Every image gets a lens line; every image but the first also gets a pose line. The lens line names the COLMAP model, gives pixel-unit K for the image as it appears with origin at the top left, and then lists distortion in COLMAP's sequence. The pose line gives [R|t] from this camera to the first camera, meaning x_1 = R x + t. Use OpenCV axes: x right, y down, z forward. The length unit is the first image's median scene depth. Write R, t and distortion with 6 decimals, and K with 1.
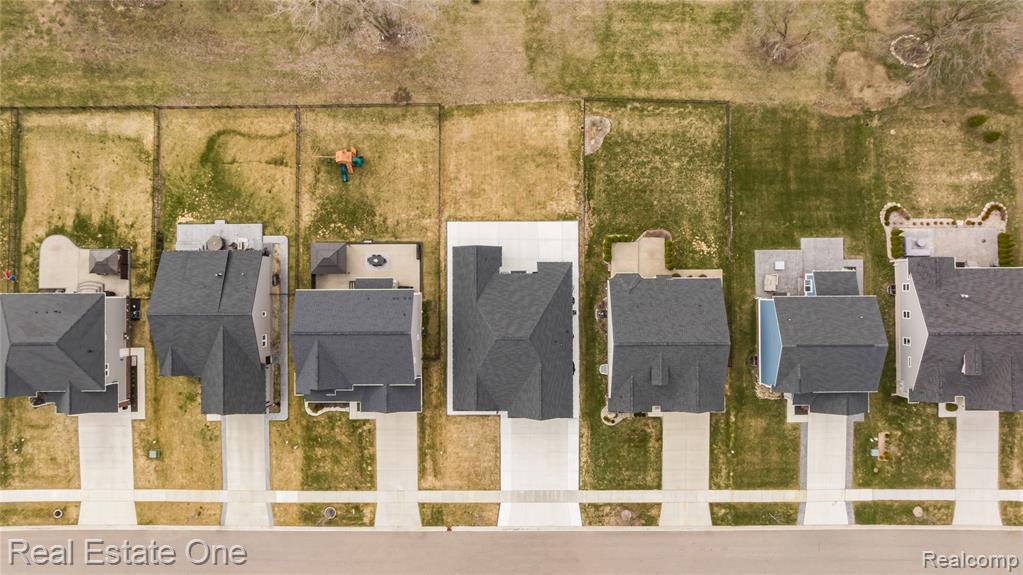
lens RADIAL K [[719.1, 0, 515.4], [0, 719.1, 285.8], [0, 0, 1]] dist [-0.019899, -0.000675]
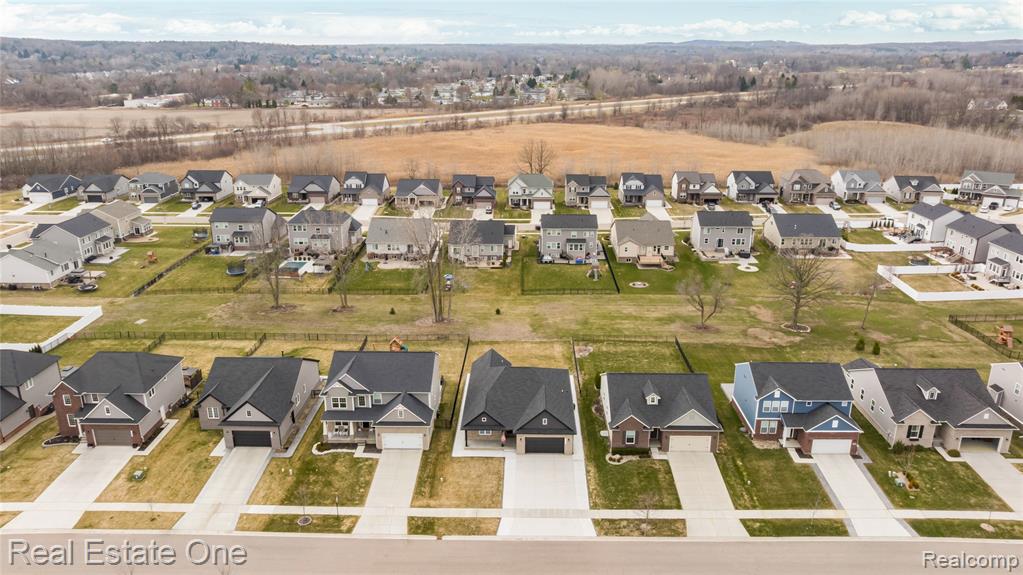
lens RADIAL K [[719.1, 0, 515.4], [0, 719.1, 285.8], [0, 0, 1]] dist [-0.019899, -0.000675]
pose [[0.999682, 0.019363, -0.016142, 0.004981], [-0.021698, 0.334913, -0.941999, 1.035518], [-0.012834, 0.942050, 0.335227, 0.439932]]
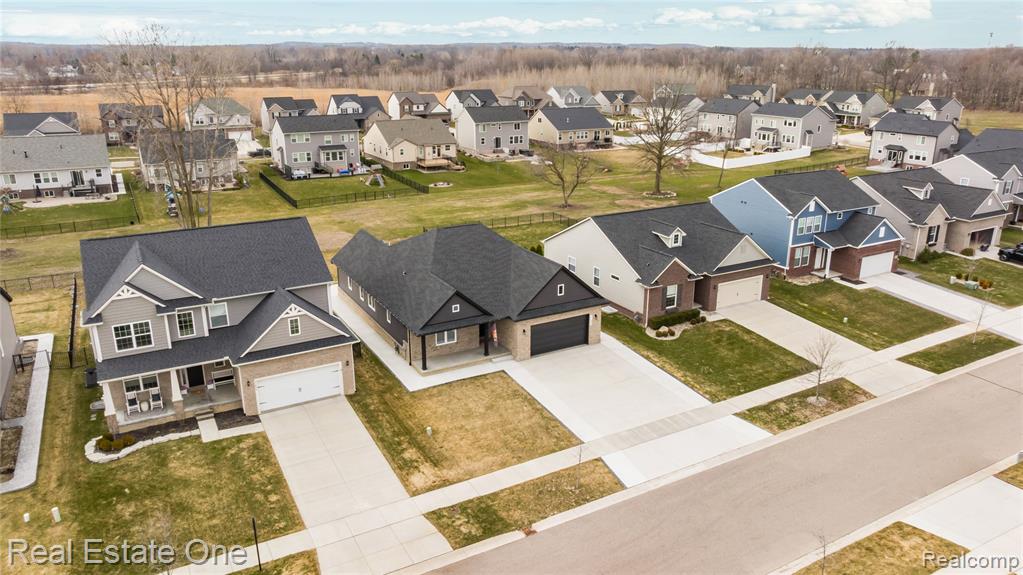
lens RADIAL K [[719.1, 0, 515.4], [0, 719.1, 285.8], [0, 0, 1]] dist [-0.019899, -0.000675]
pose [[0.872404, -0.137673, 0.468995, -0.255621], [0.488258, 0.289991, -0.823109, 0.606226], [-0.022685, 0.947075, 0.320210, 0.765370]]
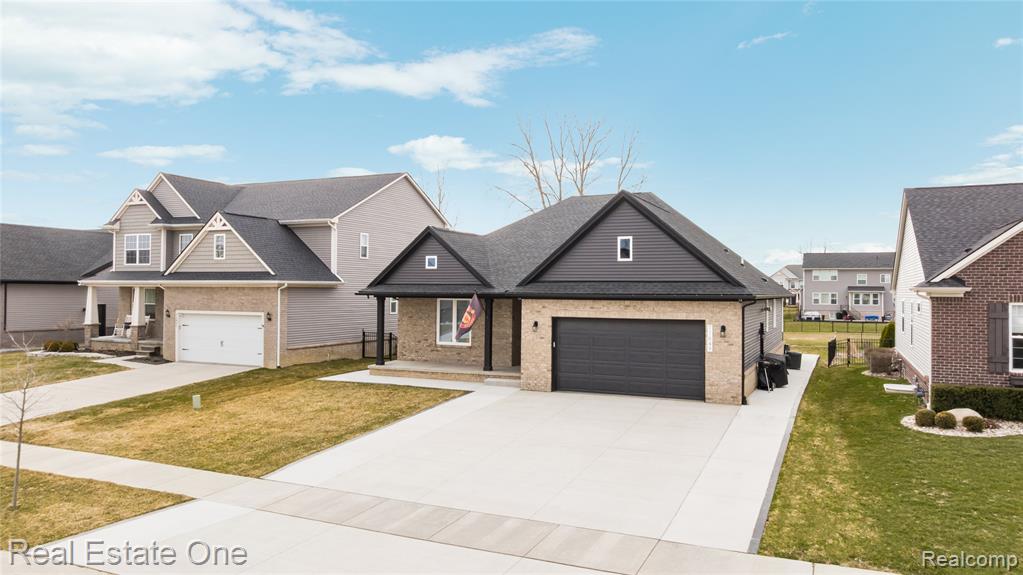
lens RADIAL K [[719.1, 0, 515.4], [0, 719.1, 285.8], [0, 0, 1]] dist [-0.019899, -0.000675]
pose [[0.908510, 0.016430, -0.417540, 0.102677], [-0.417721, 0.009715, -0.908523, 0.411749], [-0.010871, 0.999818, 0.015689, 0.953830]]
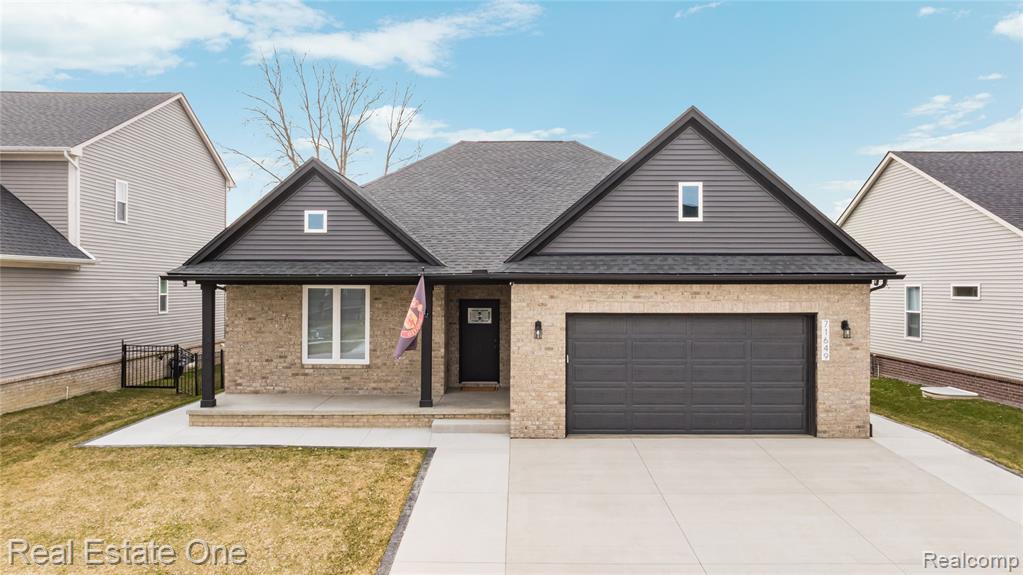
lens RADIAL K [[719.1, 0, 515.4], [0, 719.1, 285.8], [0, 0, 1]] dist [-0.019899, -0.000675]
pose [[0.999900, 0.013965, -0.002387, -0.004122], [-0.002680, 0.020961, -0.999777, 0.325970], [-0.013912, 0.999683, 0.020996, 0.959946]]
